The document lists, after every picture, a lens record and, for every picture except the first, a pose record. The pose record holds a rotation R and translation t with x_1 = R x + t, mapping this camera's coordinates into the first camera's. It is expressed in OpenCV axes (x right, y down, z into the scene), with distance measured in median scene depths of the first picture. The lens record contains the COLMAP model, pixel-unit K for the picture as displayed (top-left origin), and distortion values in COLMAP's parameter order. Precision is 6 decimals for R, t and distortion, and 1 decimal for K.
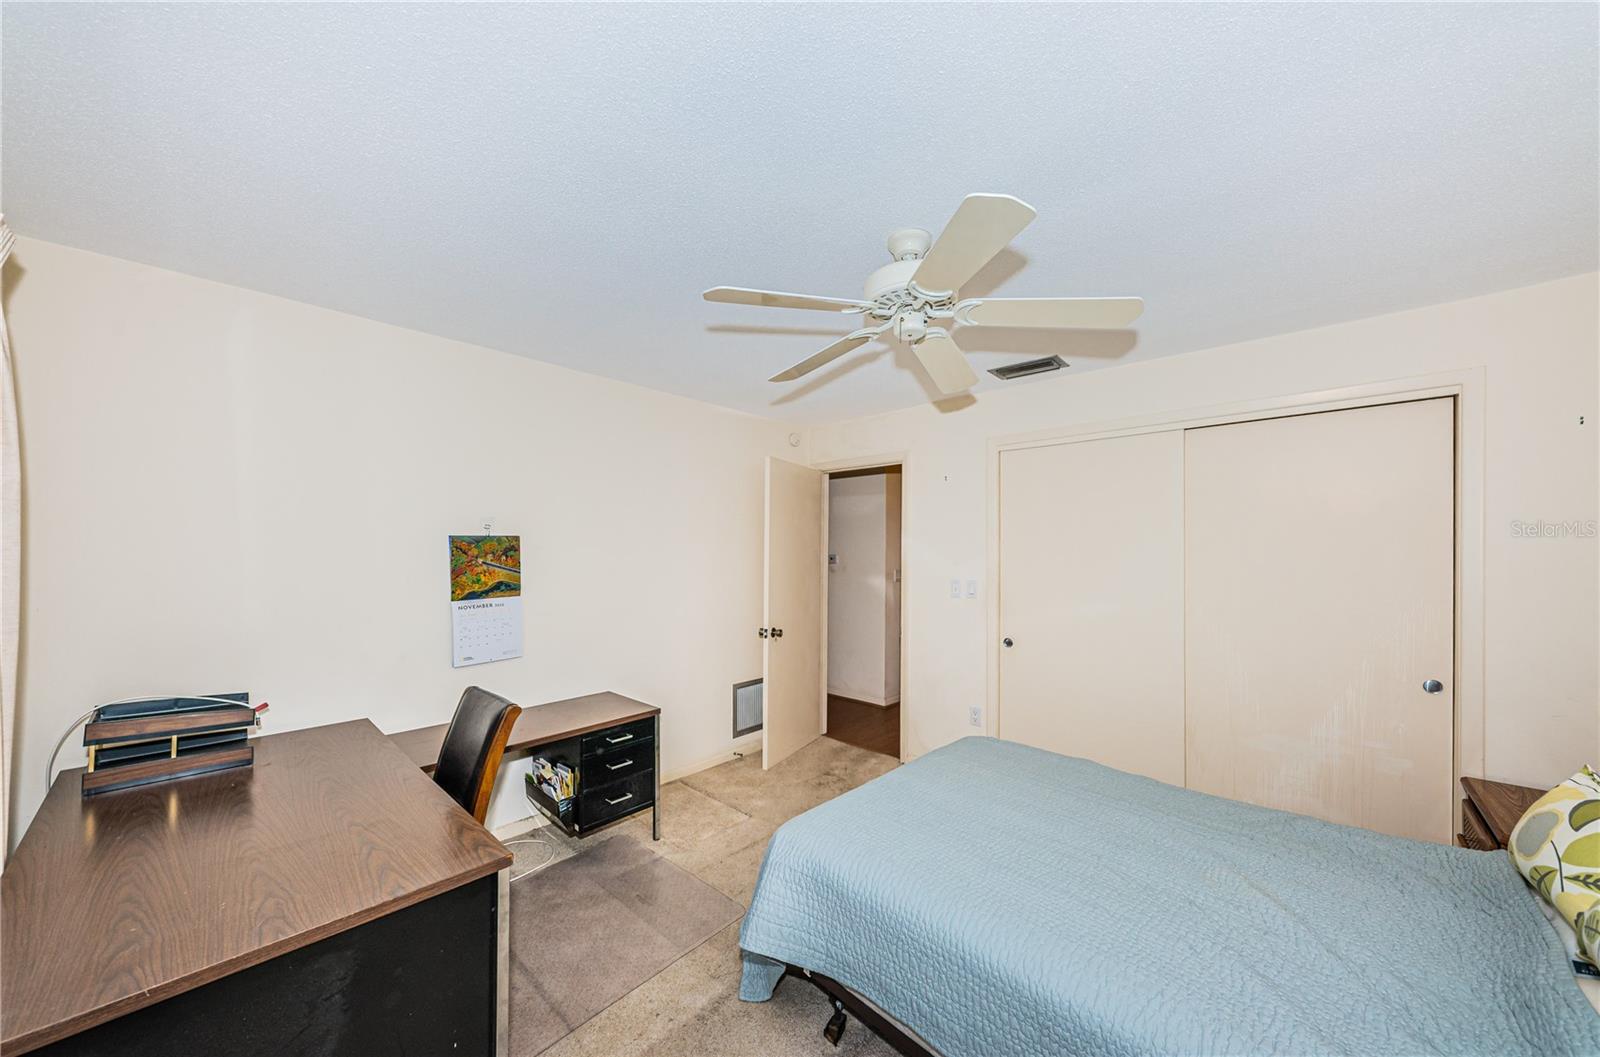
lens RADIAL K [[545.6, 0, 800.2], [0, 545.6, 540.2], [0, 0, 1]] dist [-0.000245, -0.000171]
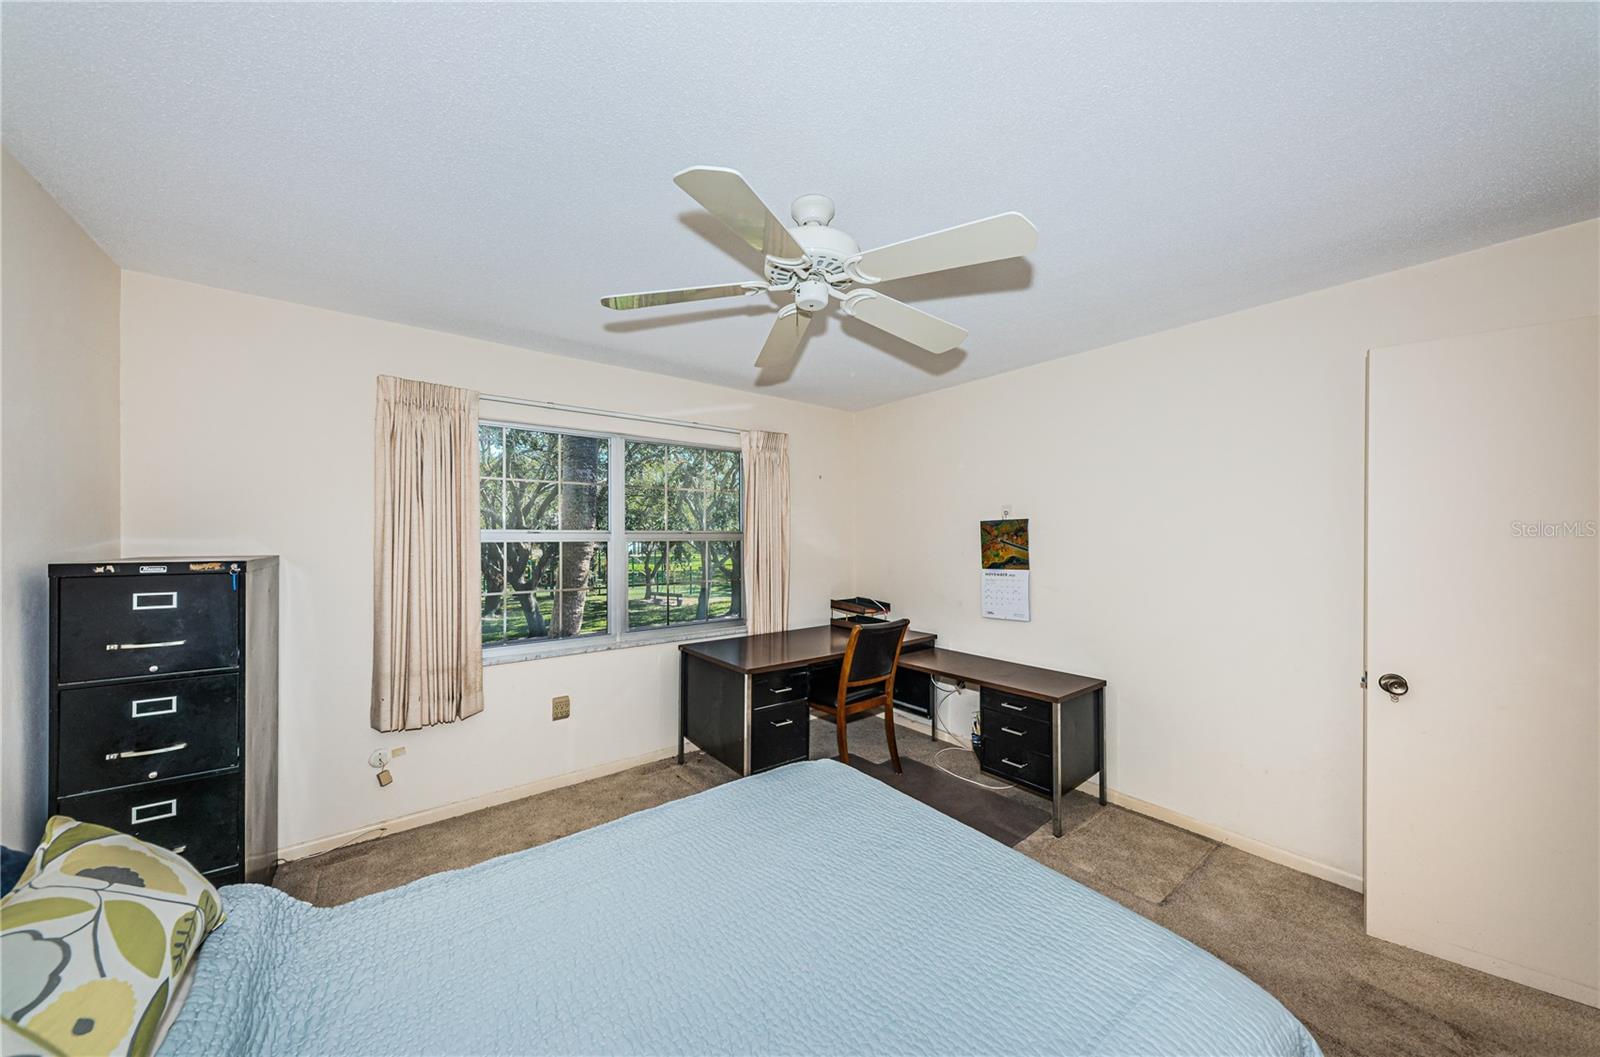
lens RADIAL K [[545.6, 0, 794.9], [0, 545.6, 530.9], [0, 0, 1]] dist [-0.000245, -0.000171]
pose [[-0.158132, -0.011841, -0.987347, 0.760298], [0.016027, 0.999766, -0.014556, 0.028399], [0.987288, -0.018126, -0.157905, 0.723193]]
